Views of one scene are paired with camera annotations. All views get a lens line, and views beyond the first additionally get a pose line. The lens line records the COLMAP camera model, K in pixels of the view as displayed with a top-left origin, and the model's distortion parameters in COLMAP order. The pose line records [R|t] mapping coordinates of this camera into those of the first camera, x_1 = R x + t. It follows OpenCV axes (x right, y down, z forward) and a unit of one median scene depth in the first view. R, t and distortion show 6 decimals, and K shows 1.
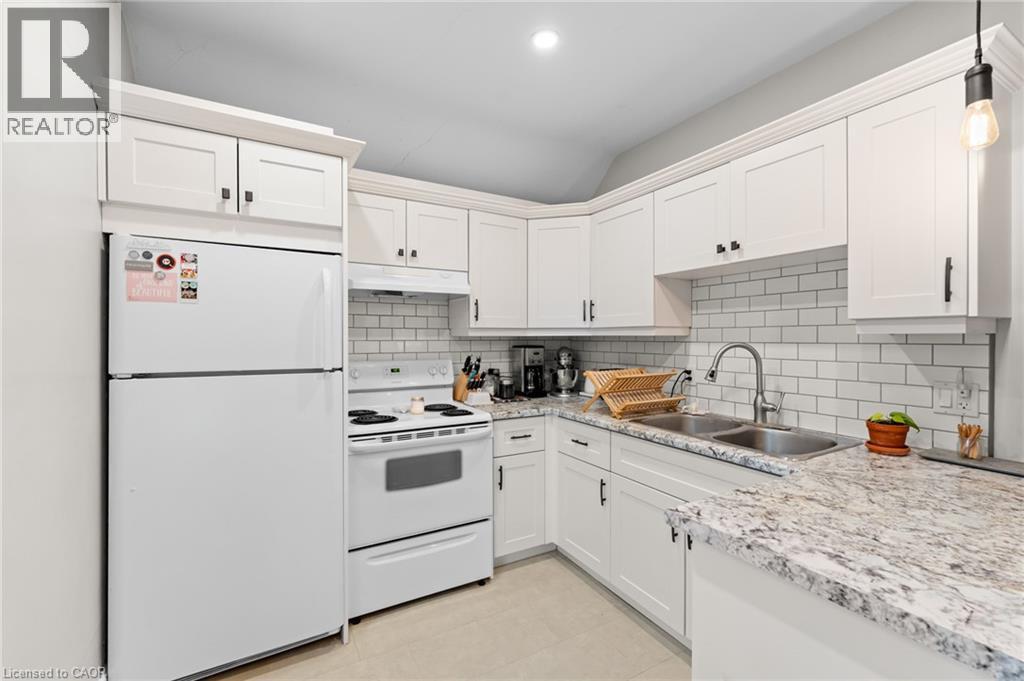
lens RADIAL K [[421.1, 0, 510.5], [0, 421.1, 339.6], [0, 0, 1]] dist [-0.015409, 0.000185]
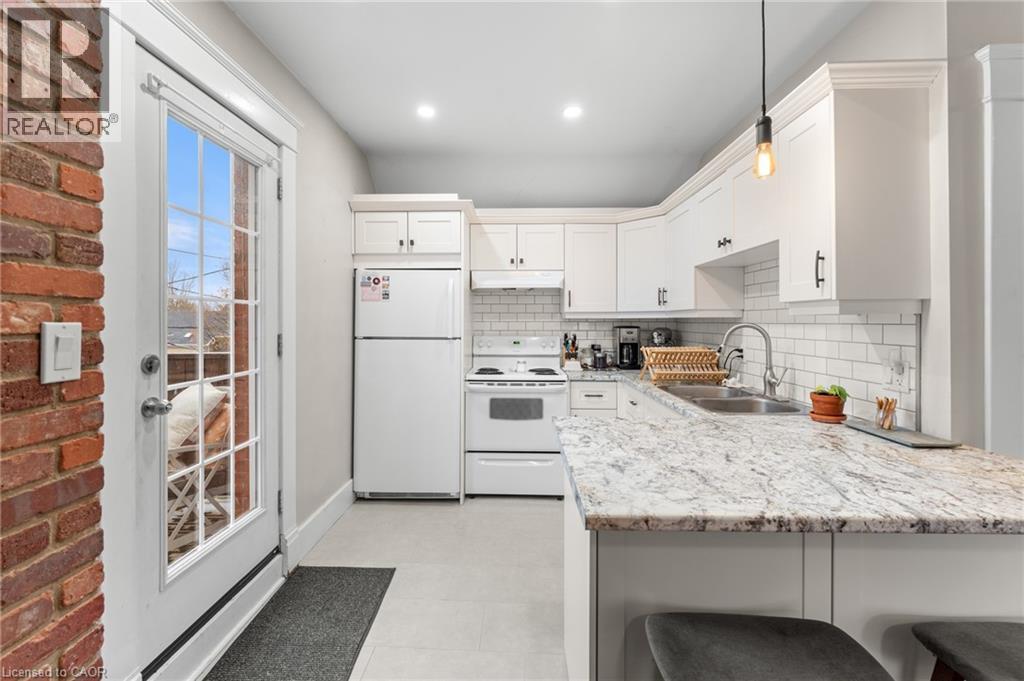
lens RADIAL K [[421.1, 0, 512.8], [0, 421.1, 320.8], [0, 0, 1]] dist [-0.015409, 0.000185]
pose [[0.862191, 0.000327, -0.506584, 0.515032], [-0.003191, 0.999983, -0.004786, 0.007276], [0.506574, 0.005743, 0.862177, -0.275222]]
